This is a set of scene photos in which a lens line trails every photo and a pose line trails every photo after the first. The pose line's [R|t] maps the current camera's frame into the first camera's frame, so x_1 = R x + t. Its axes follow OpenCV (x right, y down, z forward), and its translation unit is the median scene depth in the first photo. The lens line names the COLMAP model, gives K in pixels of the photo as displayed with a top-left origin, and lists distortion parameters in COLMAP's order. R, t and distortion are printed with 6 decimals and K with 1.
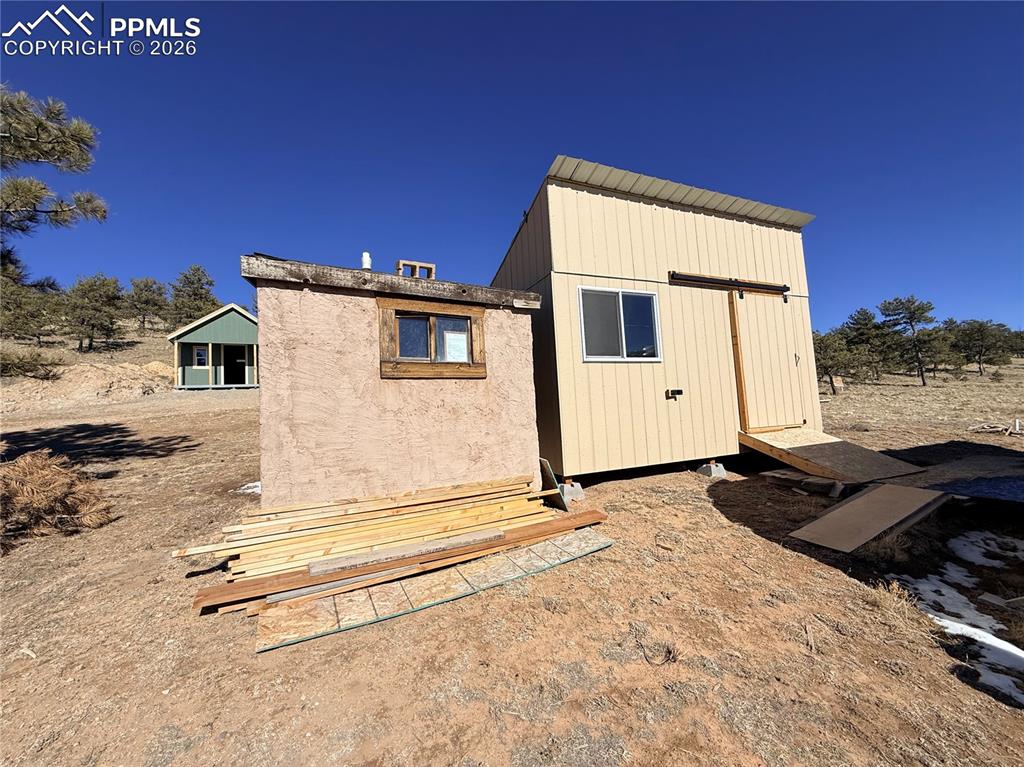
lens RADIAL K [[407.8, 0, 510.3], [0, 407.8, 379.5], [0, 0, 1]] dist [-0.000193, -0.000006]
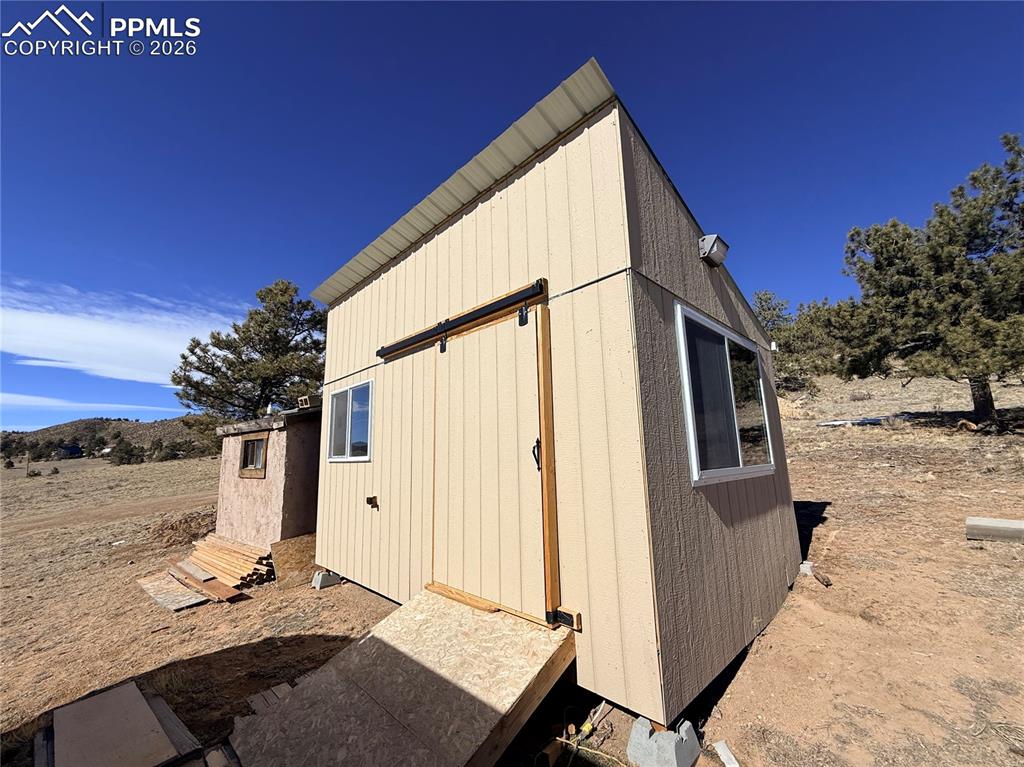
lens RADIAL K [[407.8, 0, 504.4], [0, 407.8, 384.3], [0, 0, 1]] dist [-0.000193, -0.000006]
pose [[0.349894, -0.122354, -0.928765, 1.141904], [0.078549, 0.991774, -0.101063, -0.084239], [0.933490, -0.037592, 0.356627, 0.866686]]
